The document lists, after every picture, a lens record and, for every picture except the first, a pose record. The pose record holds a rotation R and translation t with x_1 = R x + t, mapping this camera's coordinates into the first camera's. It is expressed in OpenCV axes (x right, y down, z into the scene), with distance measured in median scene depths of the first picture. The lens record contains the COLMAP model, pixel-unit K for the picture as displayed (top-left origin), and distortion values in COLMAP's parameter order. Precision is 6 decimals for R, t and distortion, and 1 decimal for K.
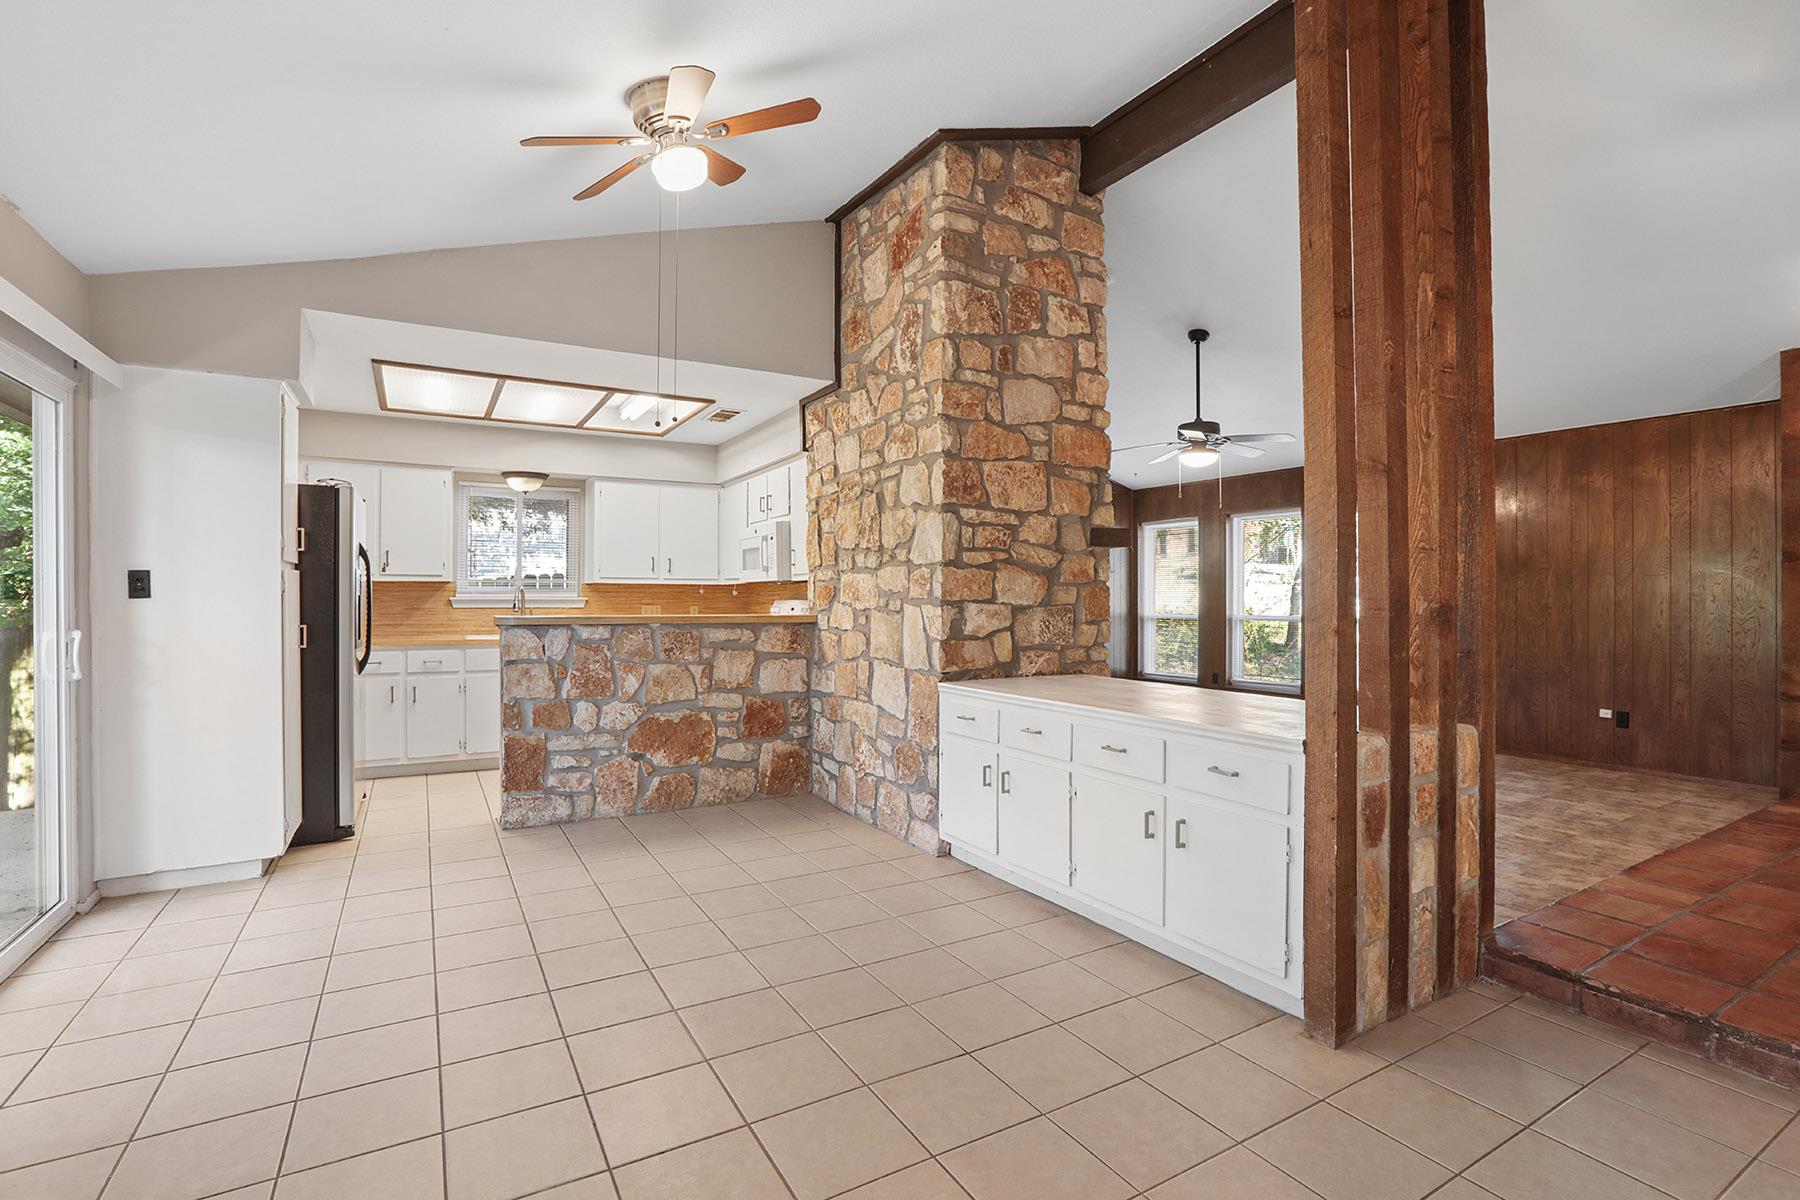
lens RADIAL K [[844.4, 0, 893.8], [0, 844.4, 593.8], [0, 0, 1]] dist [-0.067109, 0.028778]
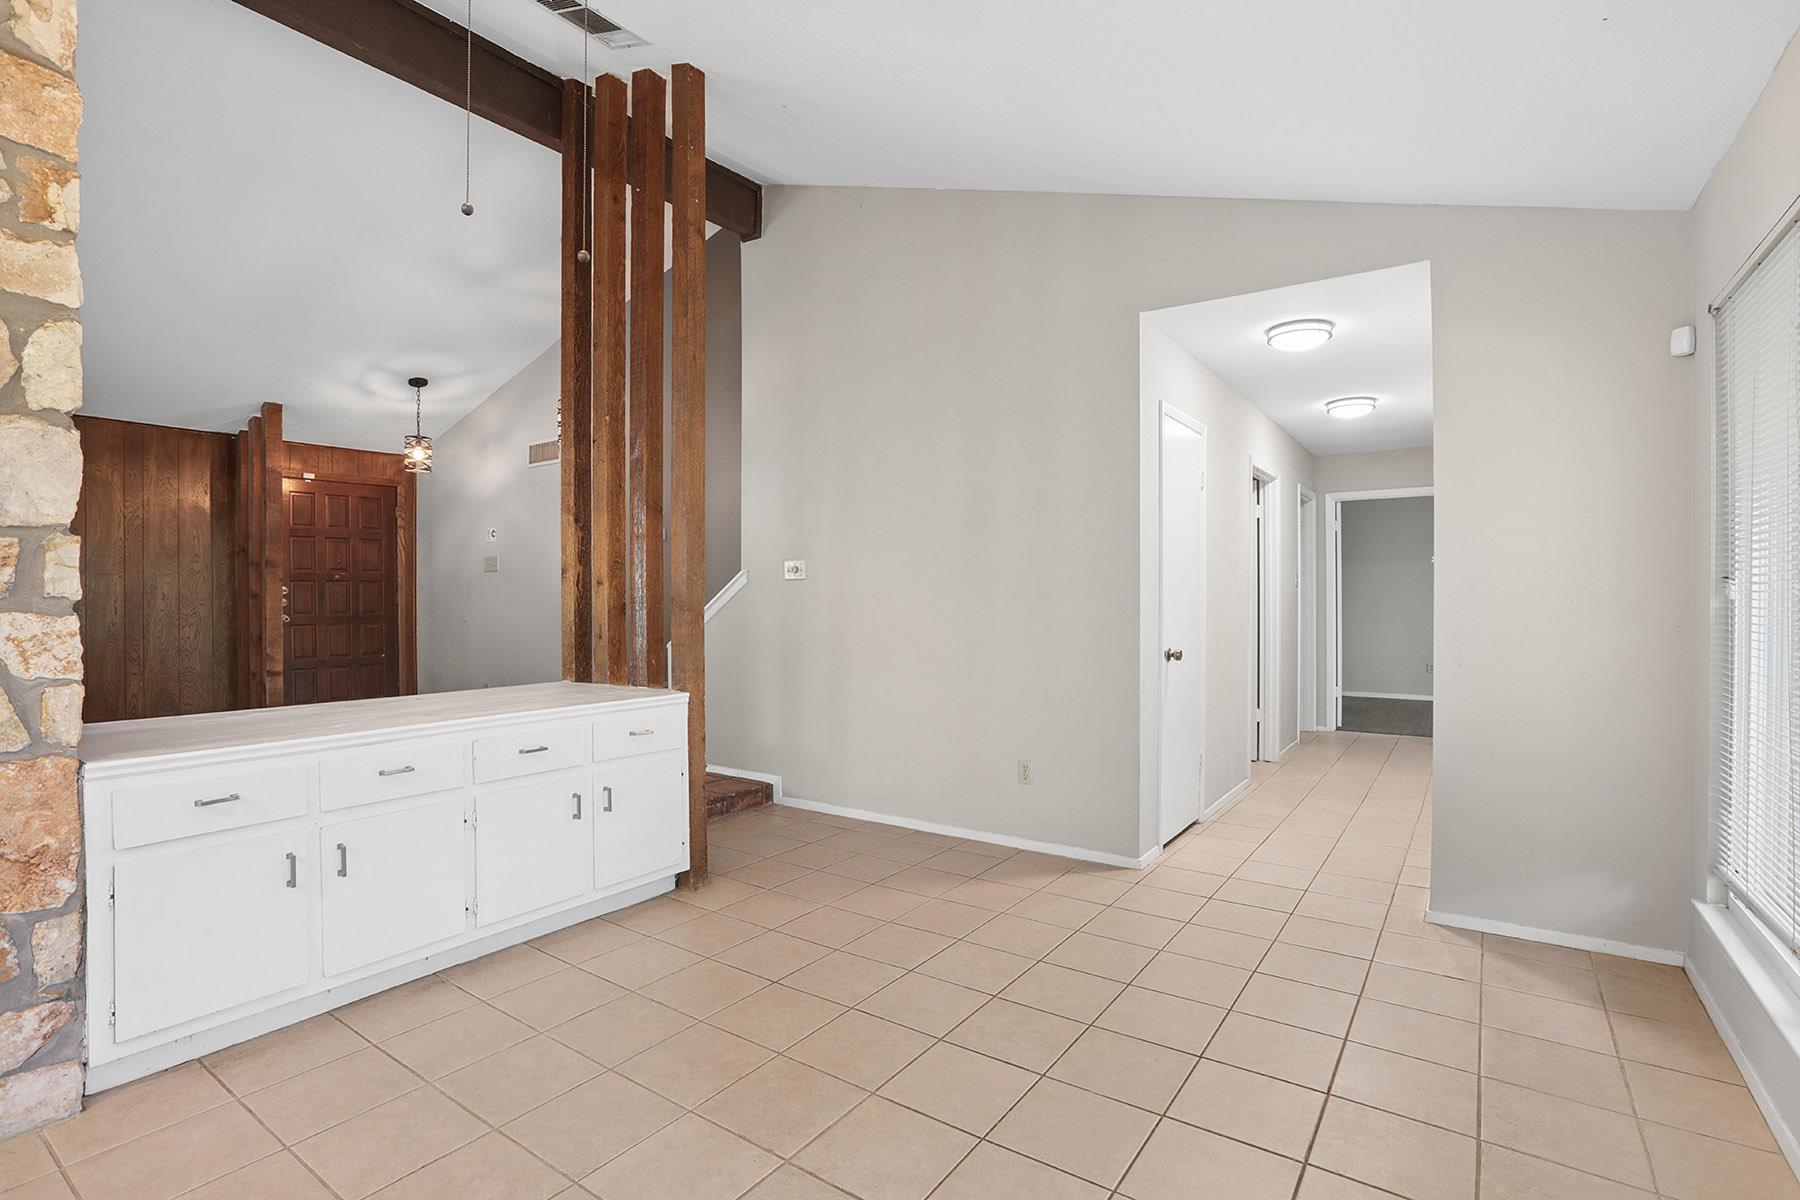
lens RADIAL K [[832.7, 0, 900.0], [0, 832.7, 600.0], [0, 0, 1]] dist [-0.000970, -0.000091]
pose [[-0.420650, -0.003794, 0.907215, -0.591799], [-0.004879, 0.999986, 0.001919, 0.003782], [-0.907210, -0.003619, -0.420663, 0.749556]]
